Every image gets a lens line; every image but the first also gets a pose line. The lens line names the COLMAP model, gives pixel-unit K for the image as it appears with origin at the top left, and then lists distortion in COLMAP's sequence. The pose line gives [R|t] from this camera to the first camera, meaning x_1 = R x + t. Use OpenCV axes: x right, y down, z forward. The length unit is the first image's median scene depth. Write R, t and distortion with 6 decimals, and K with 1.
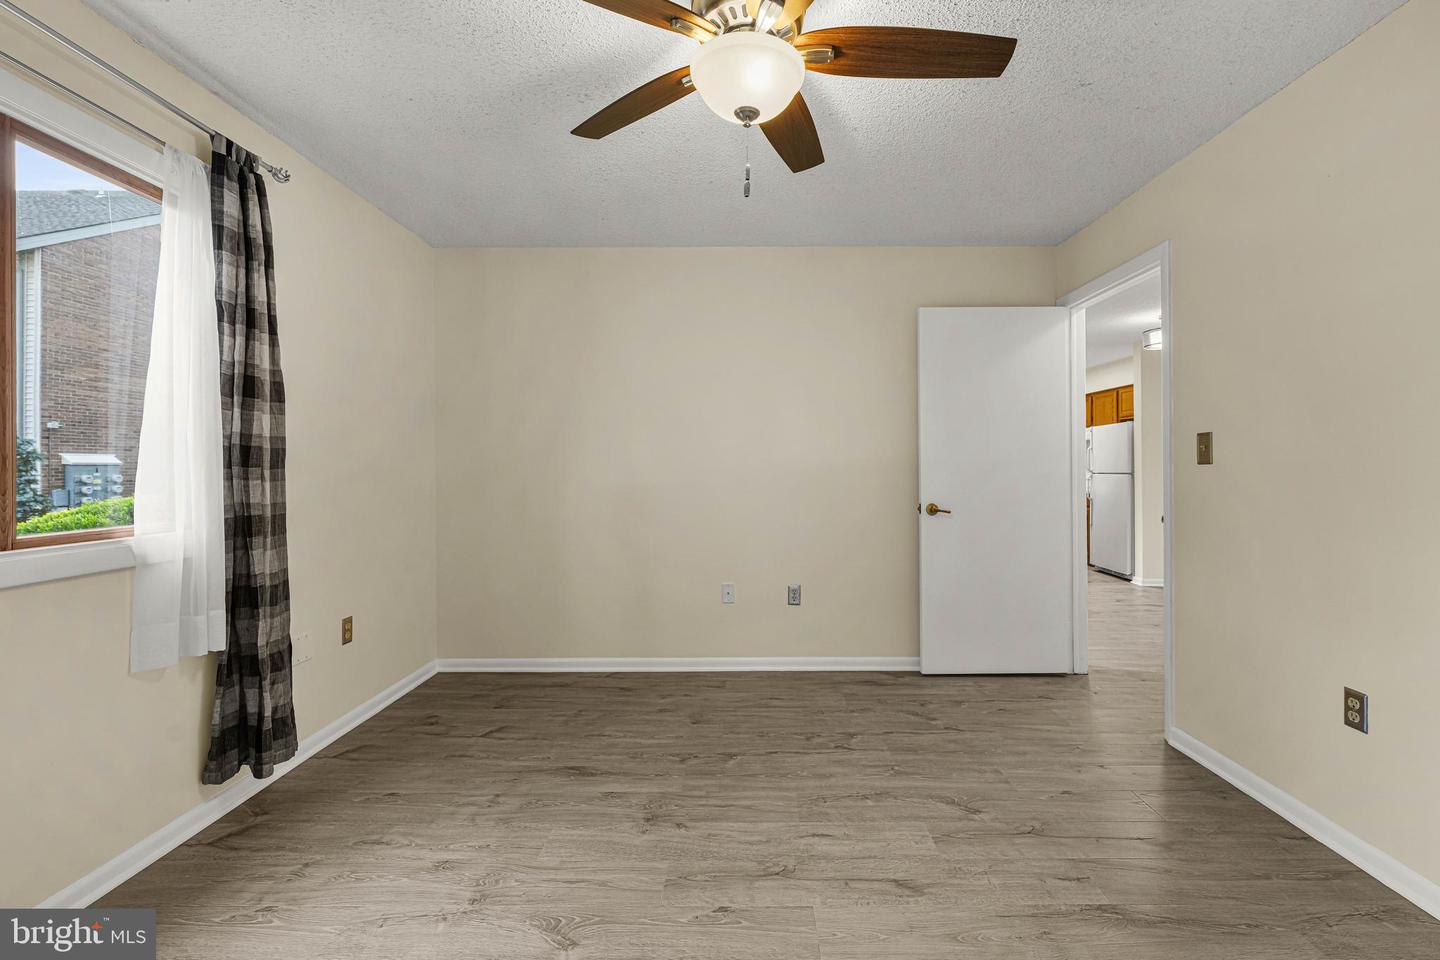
lens RADIAL K [[615.9, 0, 721.6], [0, 615.9, 469.5], [0, 0, 1]] dist [-0.001156, -0.000134]
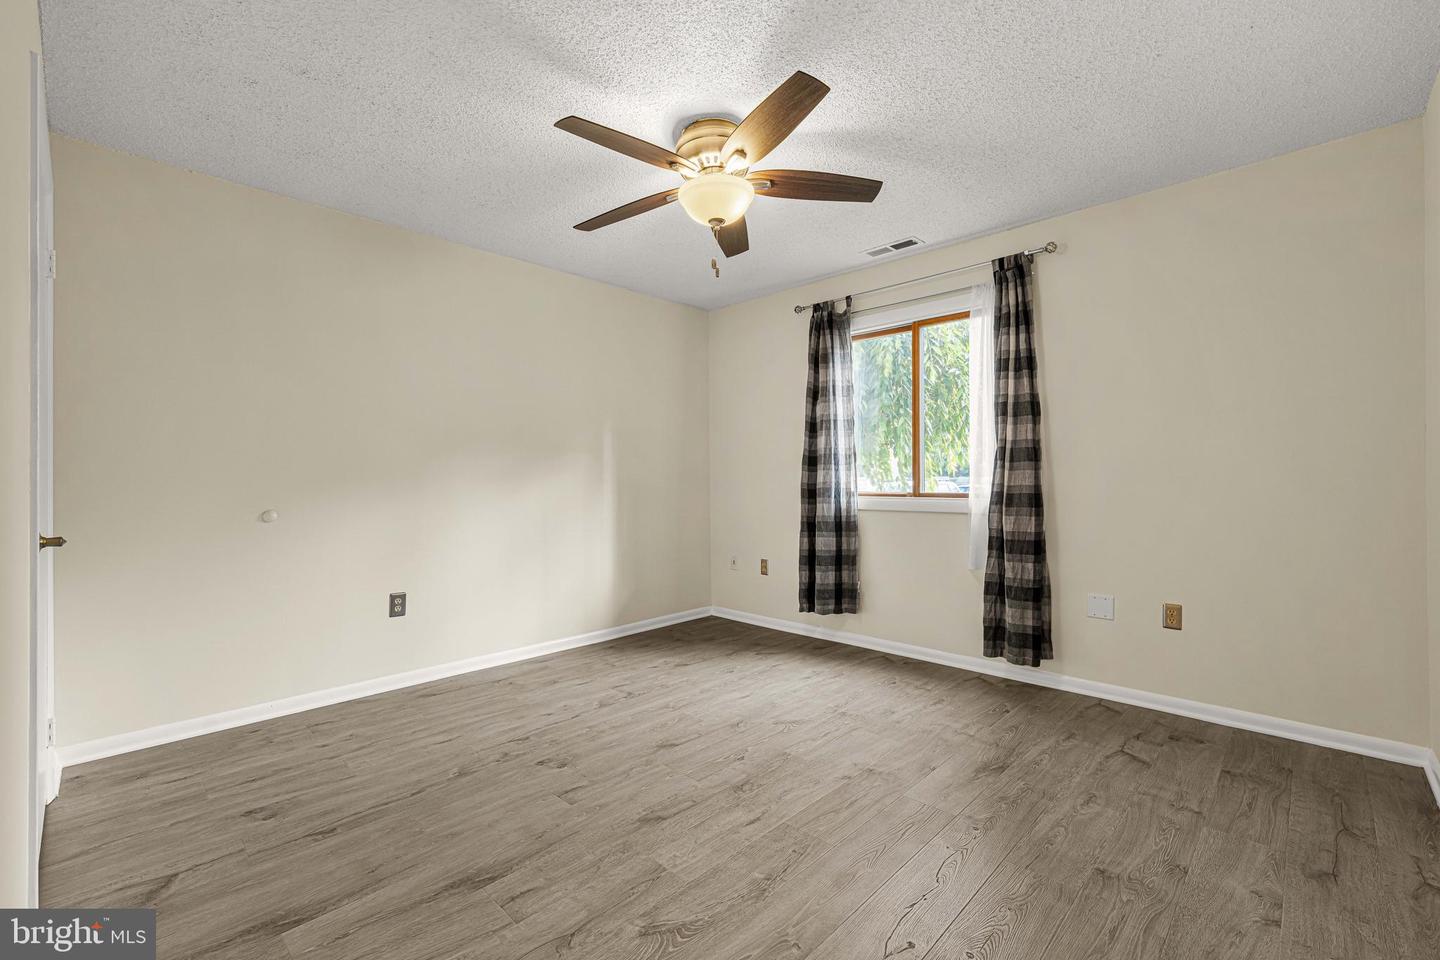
lens RADIAL K [[593.2, 0, 736.2], [0, 593.2, 475.3], [0, 0, 1]] dist [0.000035, 0.000000]
pose [[-0.647558, 0.003004, -0.762010, 0.791531], [0.004224, 0.999991, 0.000353, 0.029514], [0.762004, -0.002991, -0.647565, 1.396042]]
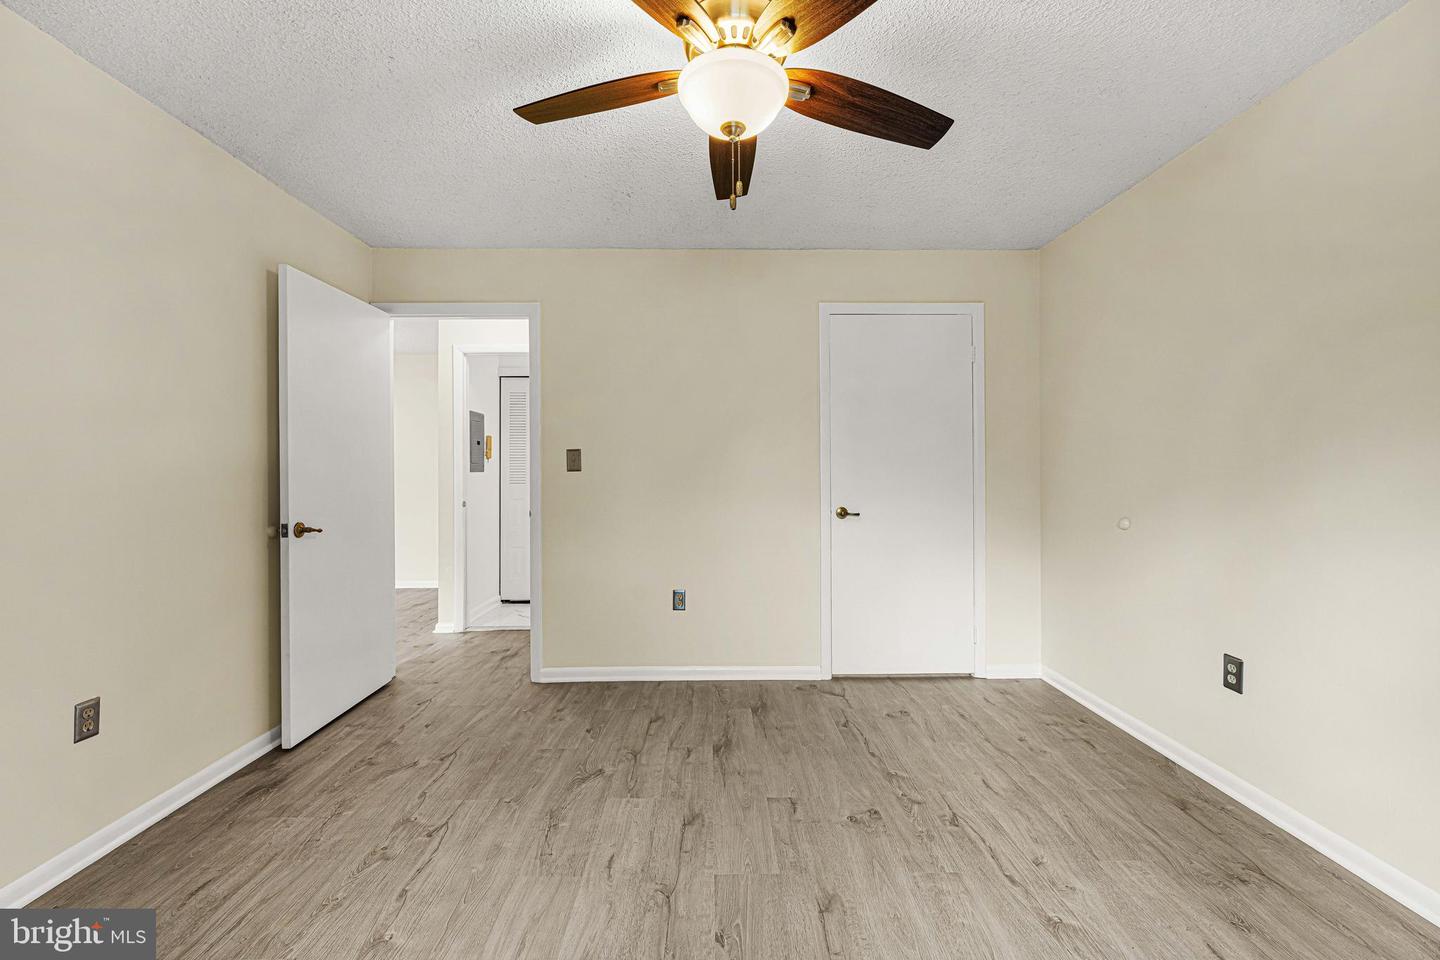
lens RADIAL K [[615.9, 0, 721.6], [0, 615.9, 469.5], [0, 0, 1]] dist [-0.001156, -0.000134]
pose [[-0.056288, 0.005354, 0.998400, -0.693739], [0.011387, 0.999924, -0.004721, -0.002399], [-0.998350, 0.011103, -0.056344, 0.763457]]
